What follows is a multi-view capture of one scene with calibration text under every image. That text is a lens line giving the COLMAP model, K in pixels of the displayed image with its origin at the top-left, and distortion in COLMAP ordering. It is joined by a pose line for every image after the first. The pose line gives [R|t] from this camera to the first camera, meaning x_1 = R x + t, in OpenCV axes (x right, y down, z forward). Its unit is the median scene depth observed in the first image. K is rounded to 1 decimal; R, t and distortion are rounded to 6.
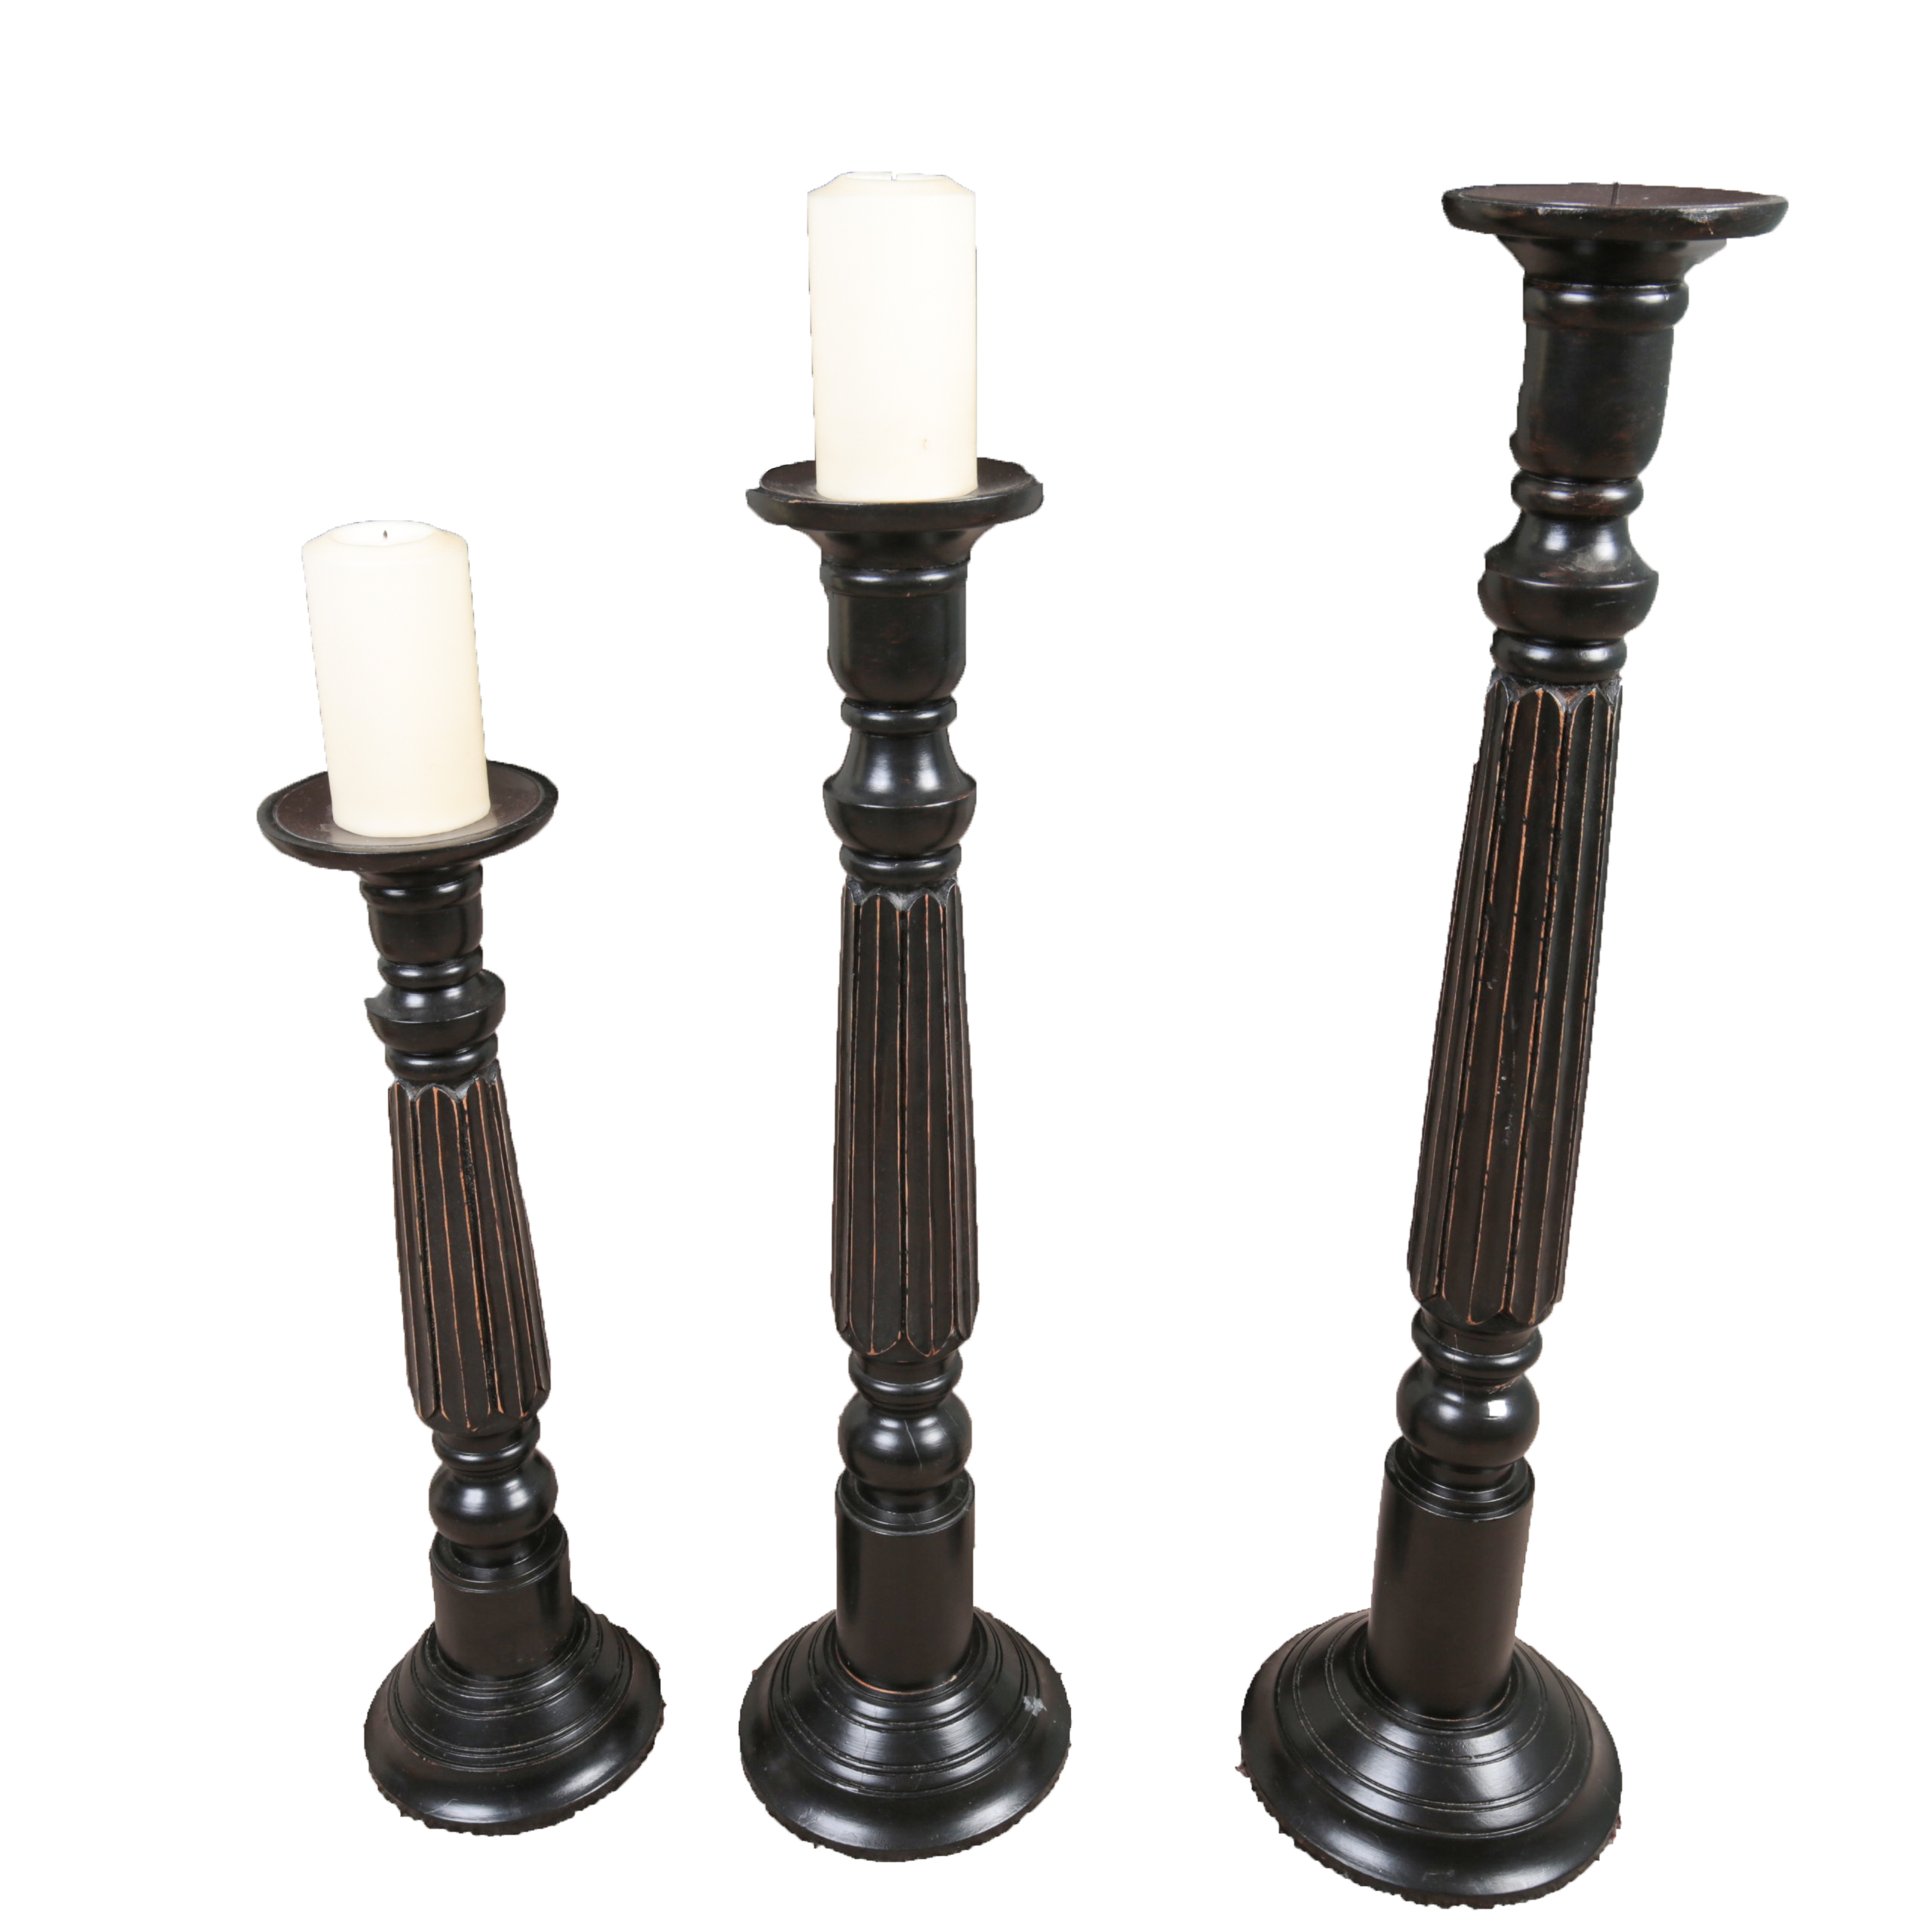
lens RADIAL K [[1973.0, 0, 971.4], [0, 1973.0, 977.4], [0, 0, 1]] dist [-0.001434, 0.000000]
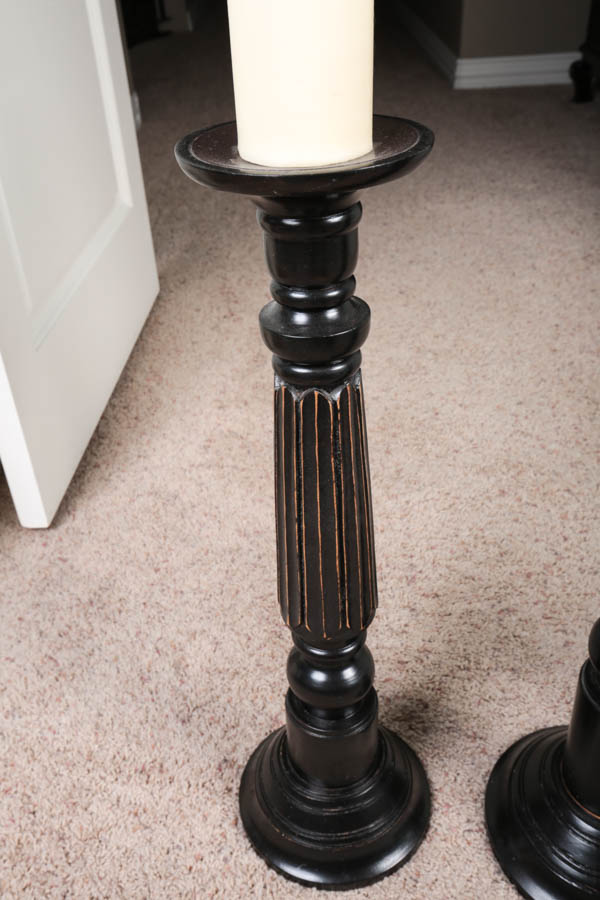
lens RADIAL K [[829.8, 0, 299.6], [0, 829.8, 452.1], [0, 0, 1]] dist [0.033824, 0.000000]
pose [[0.989197, 0.026135, -0.144242, -0.210111], [-0.003027, 0.987410, 0.158150, 0.012006], [0.146559, -0.156005, 0.976823, 0.497508]]
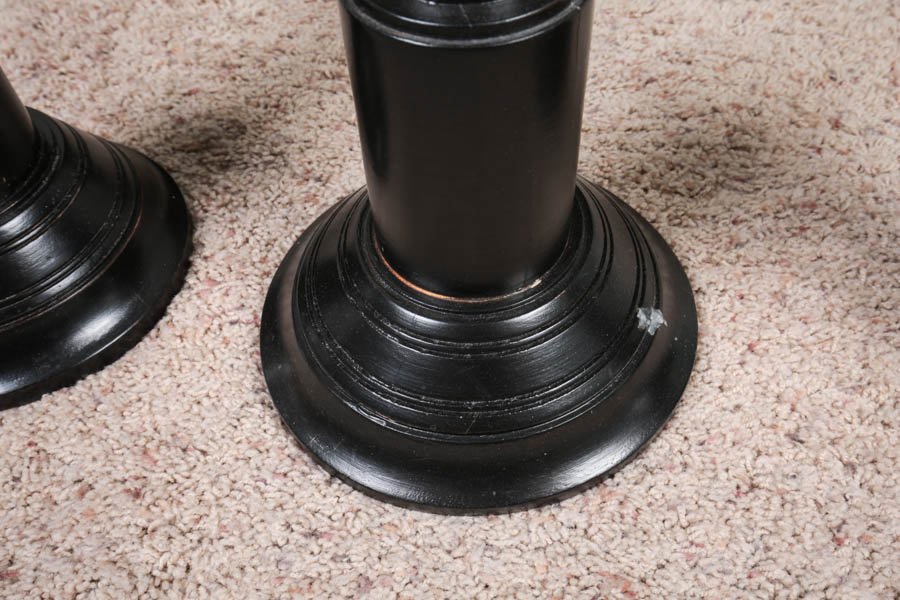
lens RADIAL K [[829.8, 0, 454.1], [0, 829.8, 300.7], [0, 0, 1]] dist [0.033824, 0.000000]
pose [[0.984698, 0.095606, -0.145706, 0.005918], [-0.015876, 0.881819, 0.471320, 0.268289], [0.173548, -0.461794, 0.869843, 0.877844]]
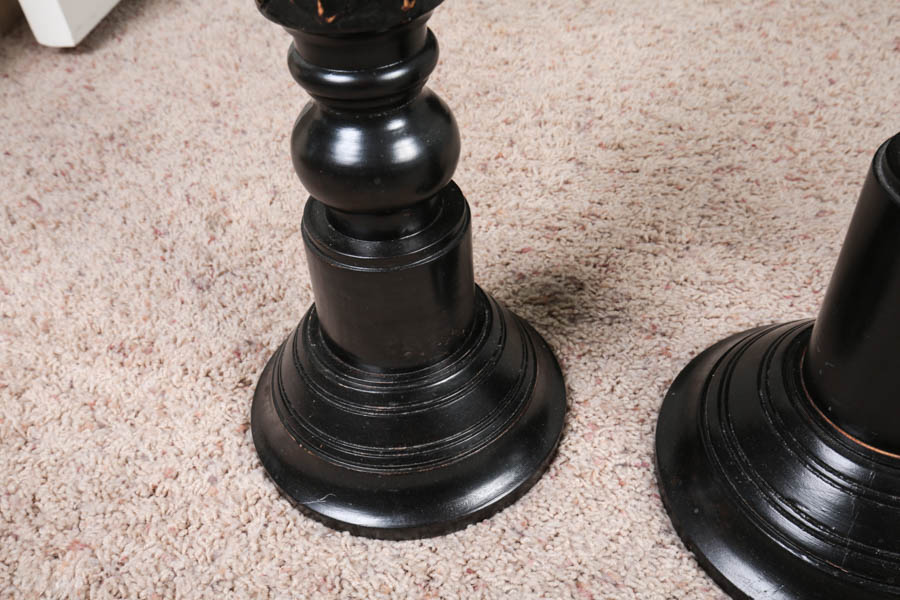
lens RADIAL K [[829.8, 0, 458.0], [0, 829.8, 303.0], [0, 0, 1]] dist [0.033824, 0.000000]
pose [[0.972573, 0.107837, -0.206089, -0.162741], [-0.034660, 0.943331, 0.330037, 0.246433], [0.230000, -0.313842, 0.921196, 0.806630]]
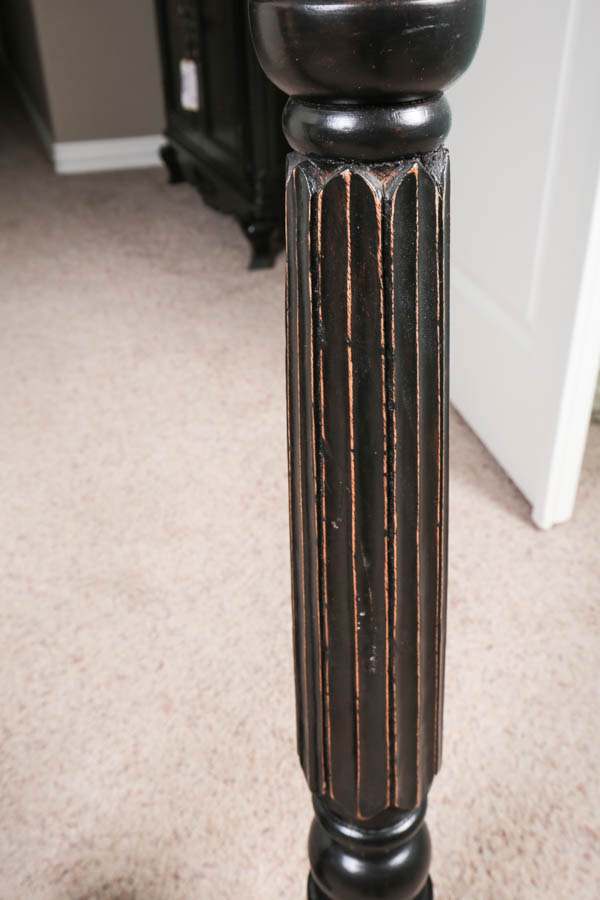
lens RADIAL K [[829.8, 0, 301.5], [0, 829.8, 449.8], [0, 0, 1]] dist [0.033824, 0.000000]
pose [[0.980048, -0.130723, 0.149726, 0.188624], [0.115077, 0.987379, 0.108816, -0.069477], [-0.162061, -0.089415, 0.982721, 0.611806]]
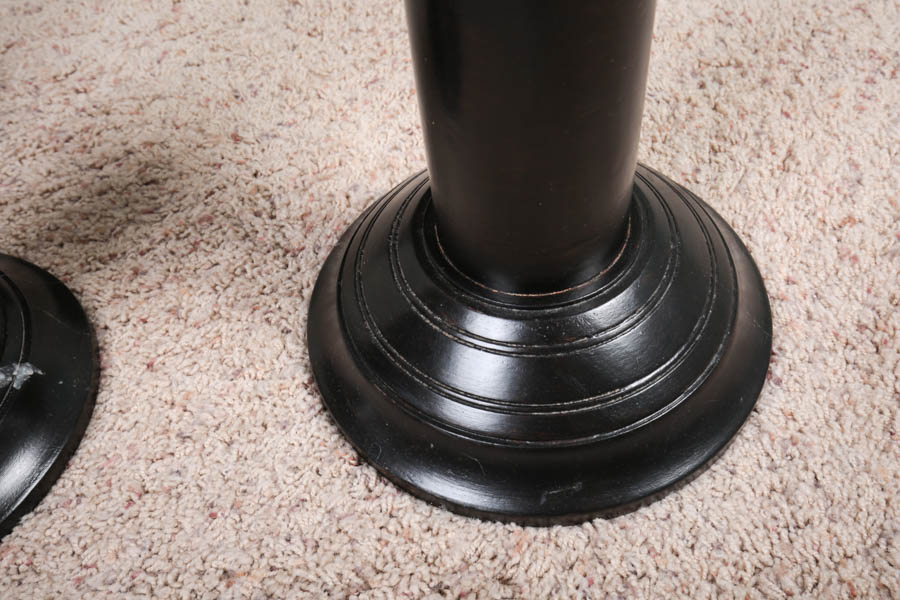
lens RADIAL K [[829.8, 0, 448.4], [0, 829.8, 298.9], [0, 0, 1]] dist [0.033824, 0.000000]
pose [[0.974816, -0.212321, 0.068211, 0.210827], [0.157711, 0.872600, 0.462273, 0.267923], [-0.157671, -0.439874, 0.884110, 0.848471]]
